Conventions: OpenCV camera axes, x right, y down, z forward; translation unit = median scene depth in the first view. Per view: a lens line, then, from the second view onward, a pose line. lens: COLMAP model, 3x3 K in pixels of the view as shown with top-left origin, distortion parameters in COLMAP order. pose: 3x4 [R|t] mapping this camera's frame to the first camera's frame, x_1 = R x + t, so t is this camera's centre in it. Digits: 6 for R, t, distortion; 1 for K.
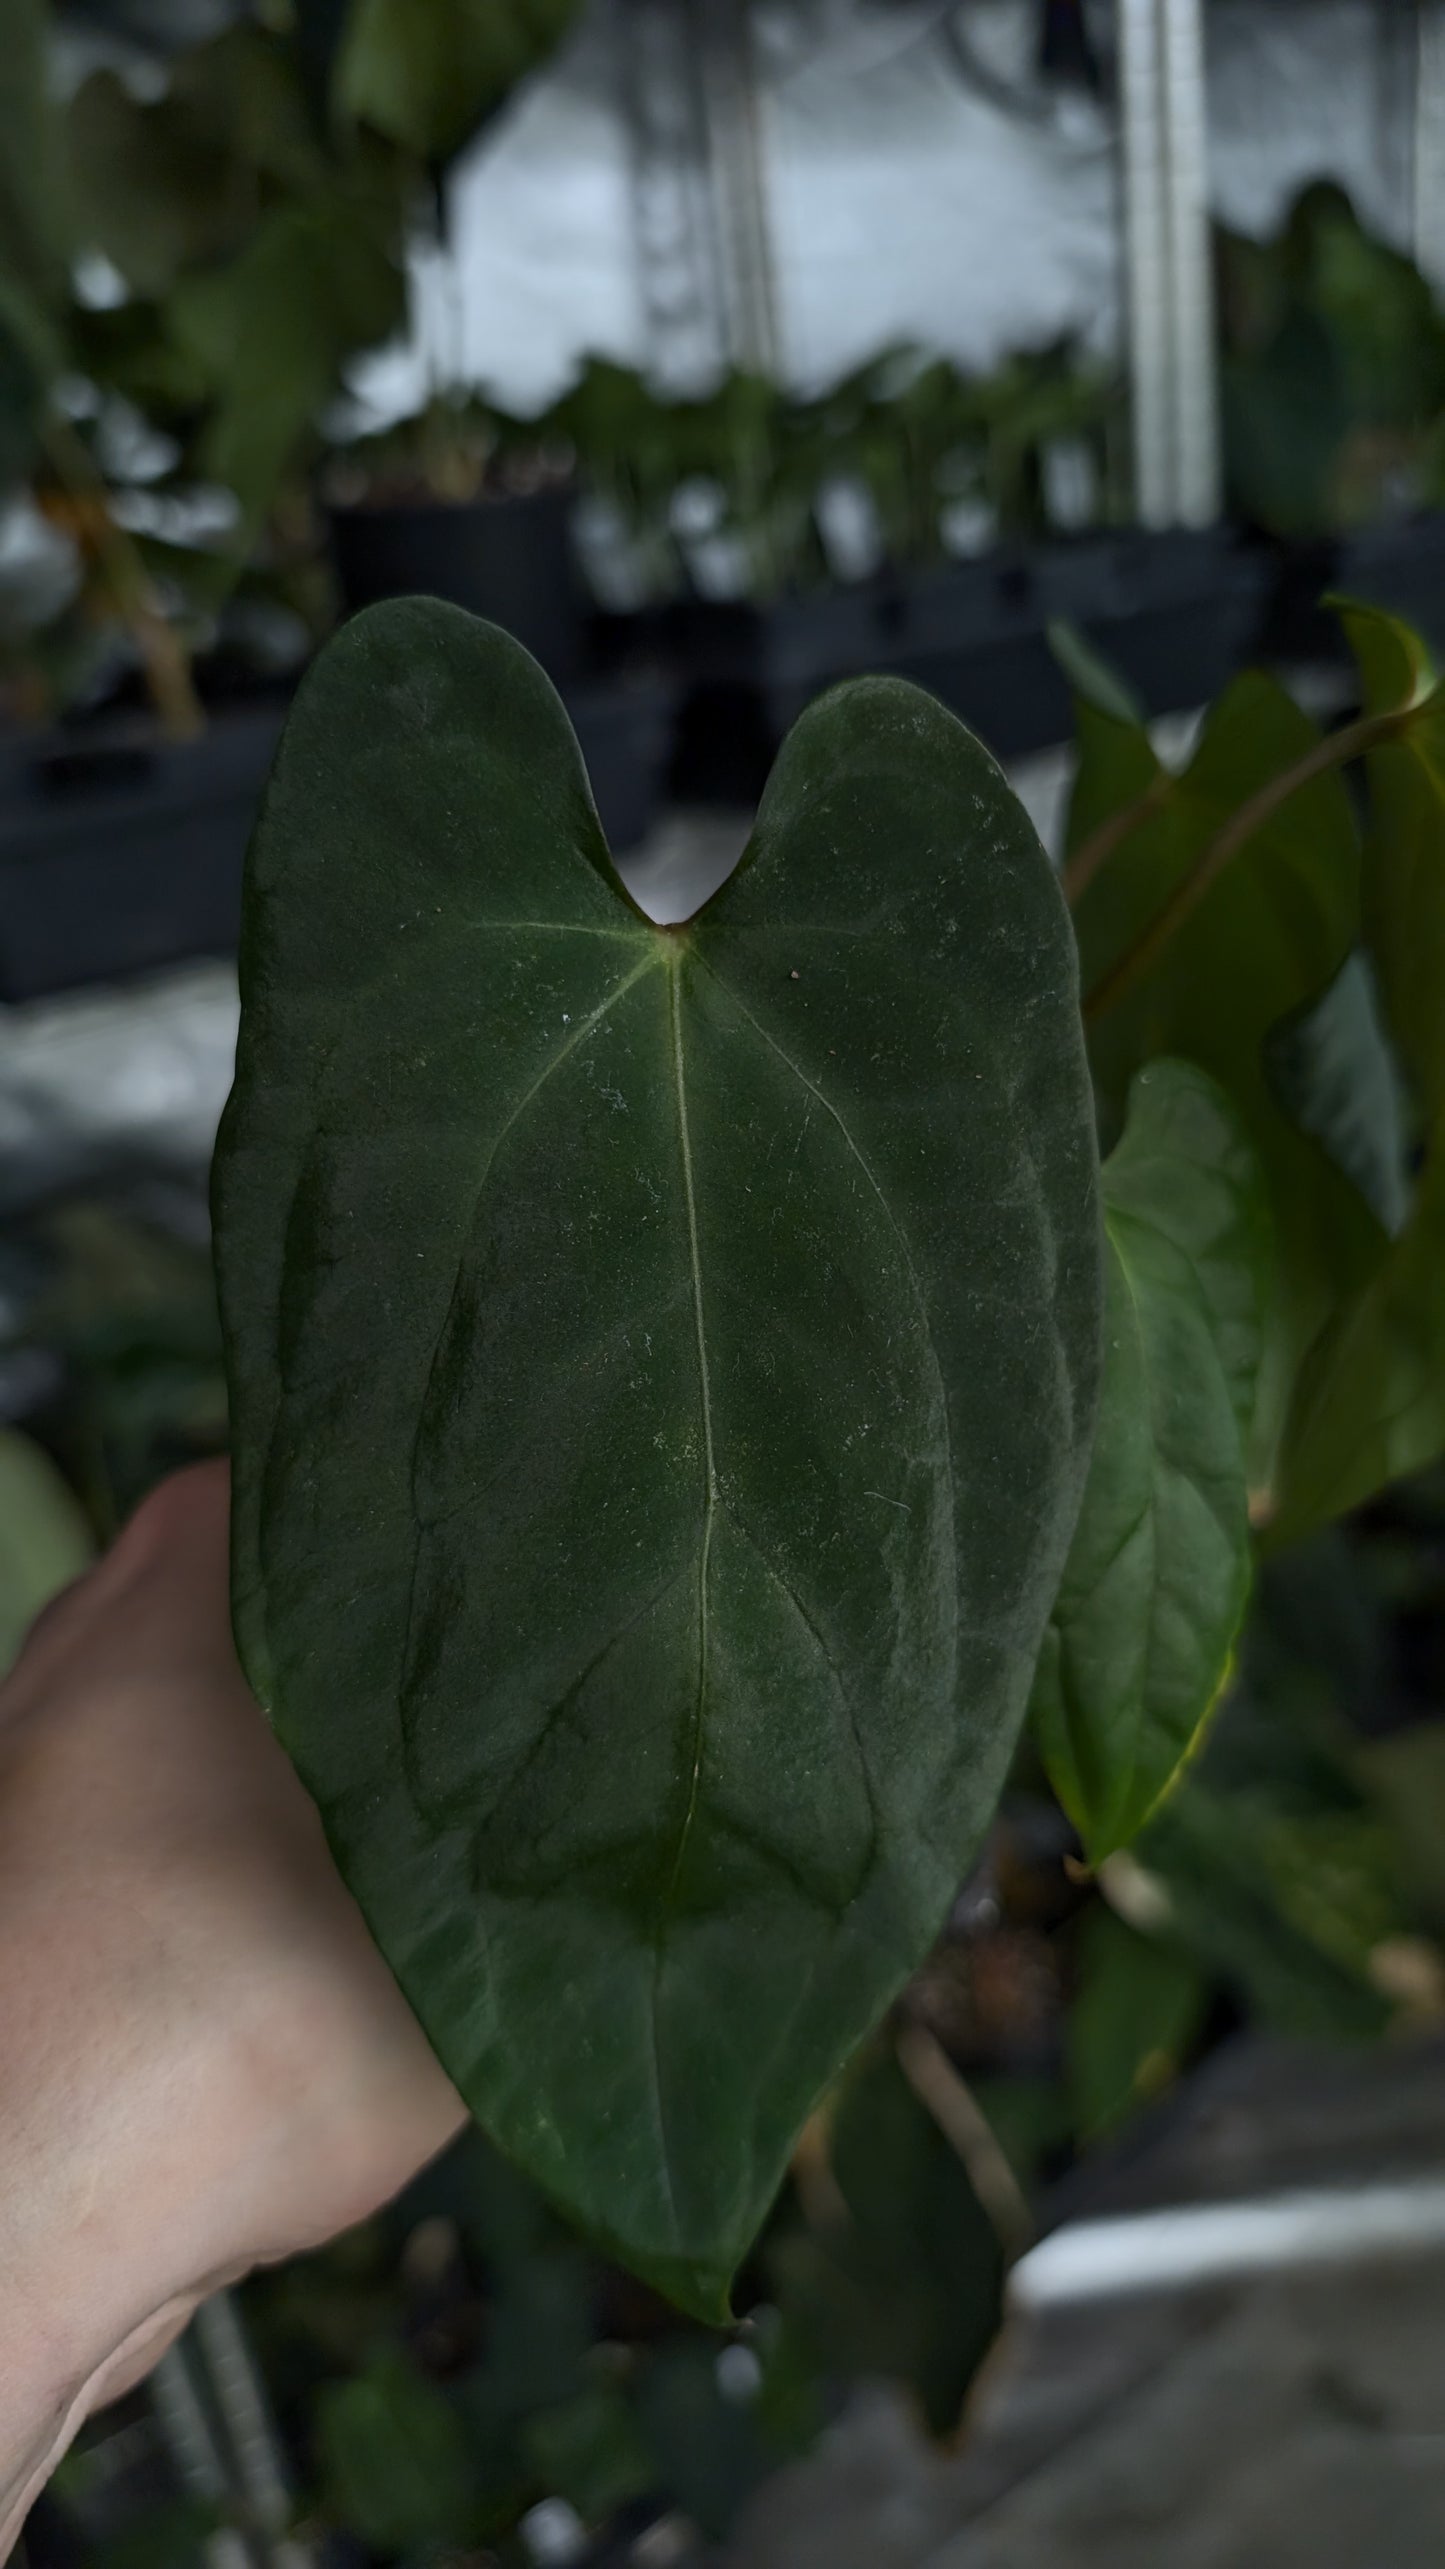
lens RADIAL K [[1972.1, 0, 694.9], [0, 1972.1, 1274.7], [0, 0, 1]] dist [-0.039471, 0.020022]
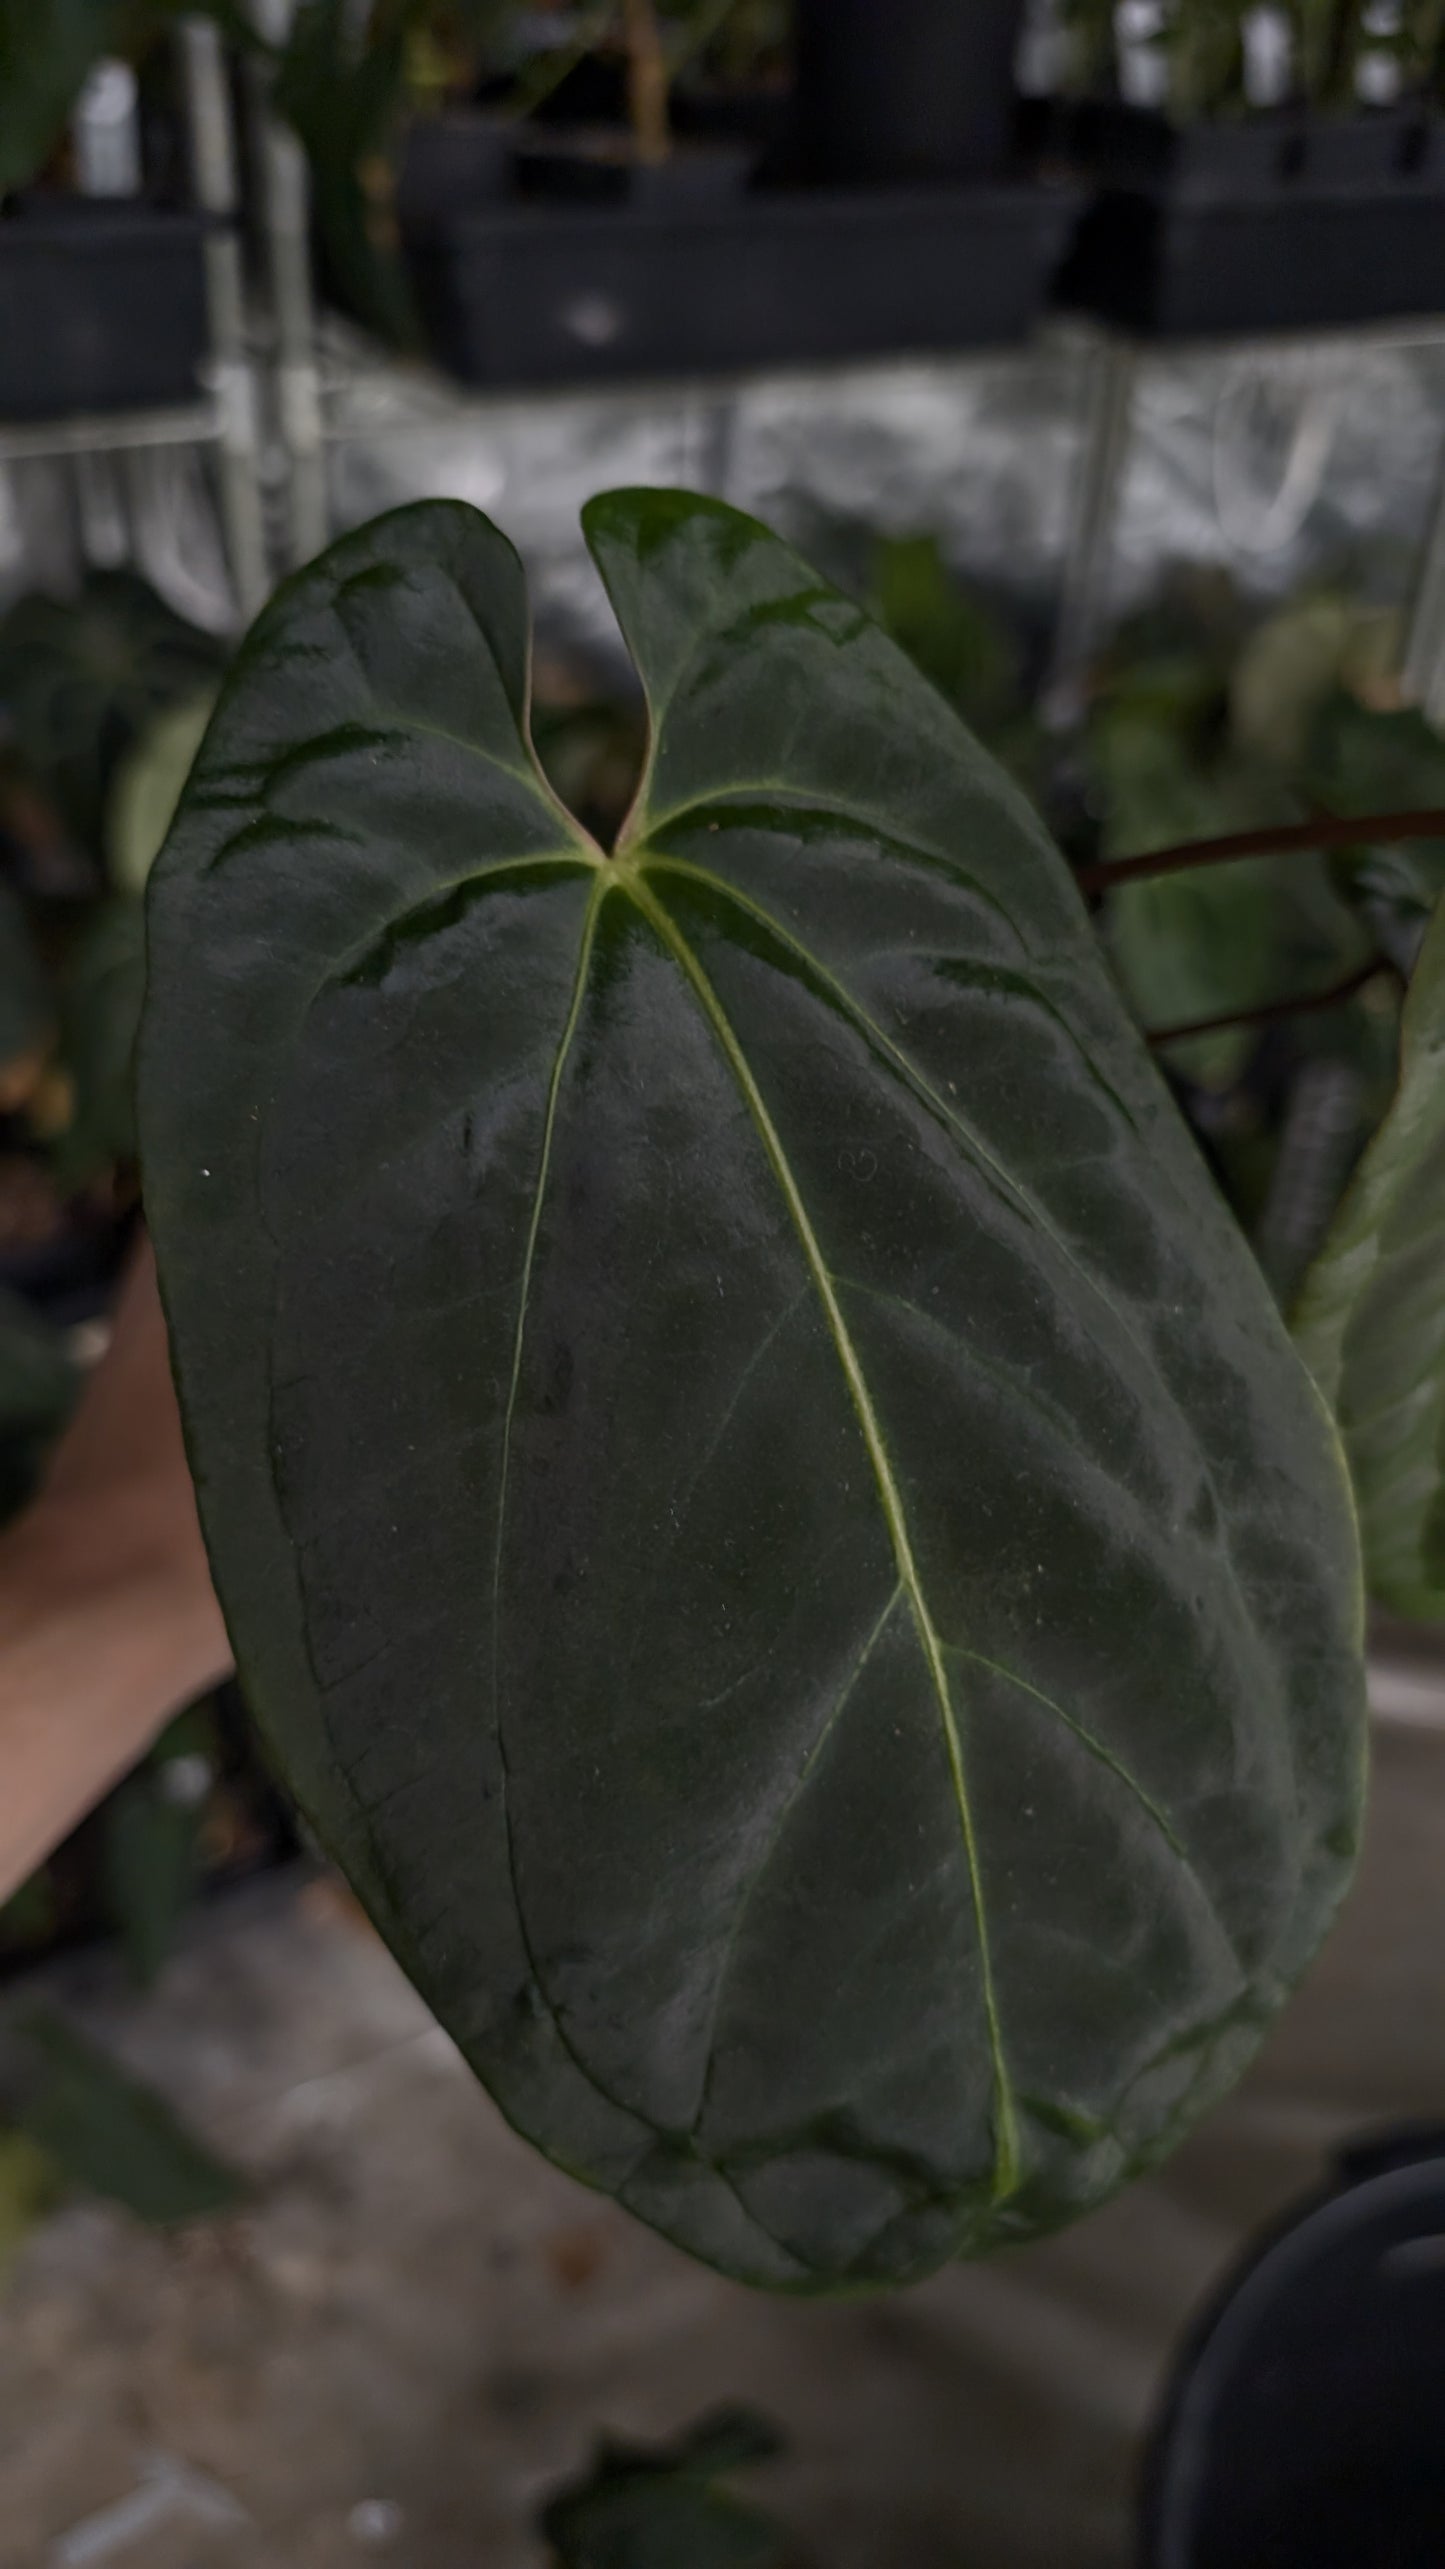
lens RADIAL K [[1972.1, 0, 686.5], [0, 1972.1, 1277.9], [0, 0, 1]] dist [-0.039471, 0.020022]
pose [[0.980107, 0.197980, -0.013940, -0.068071], [-0.188316, 0.949844, 0.249667, 0.030768], [0.062670, -0.242075, 0.968231, -0.145798]]
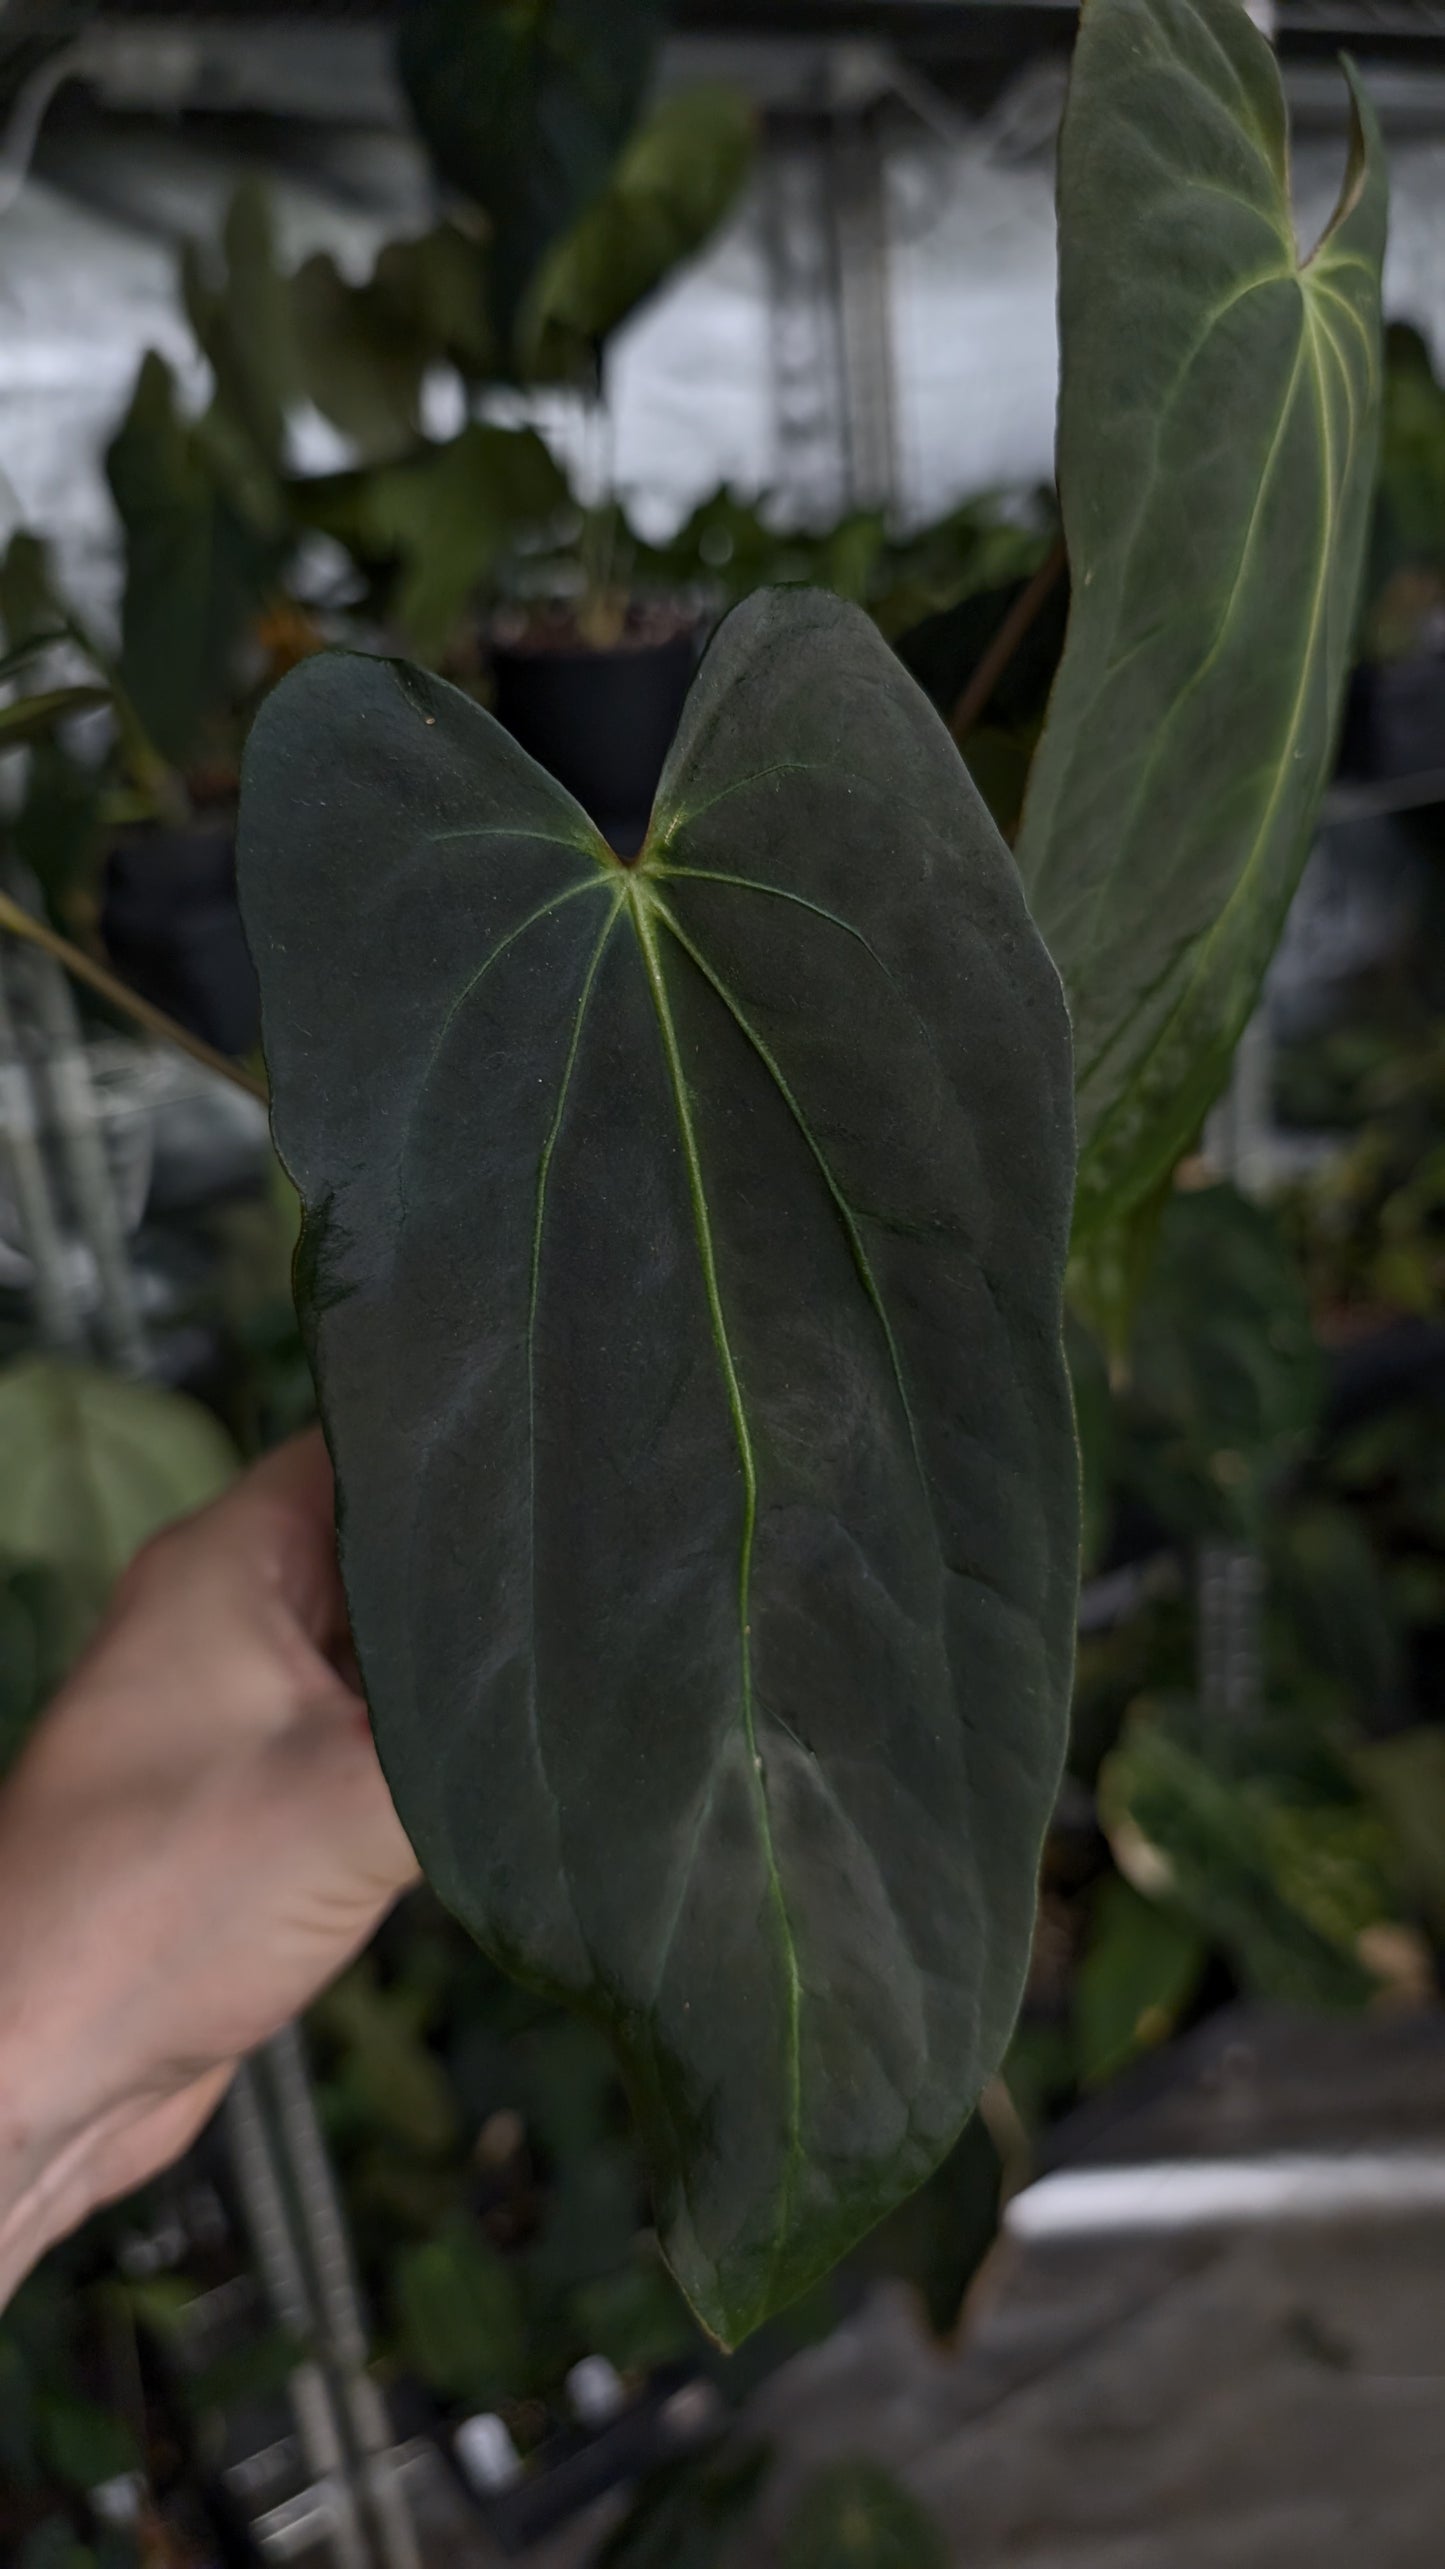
lens RADIAL K [[1972.1, 0, 722.3], [0, 1972.1, 1246.7], [0, 0, 1]] dist [-0.039471, 0.020022]
pose [[0.997985, 0.050378, -0.038567, 0.011839], [-0.050679, 0.998691, -0.006878, -0.017367], [0.038170, 0.008818, 0.999232, -0.138197]]
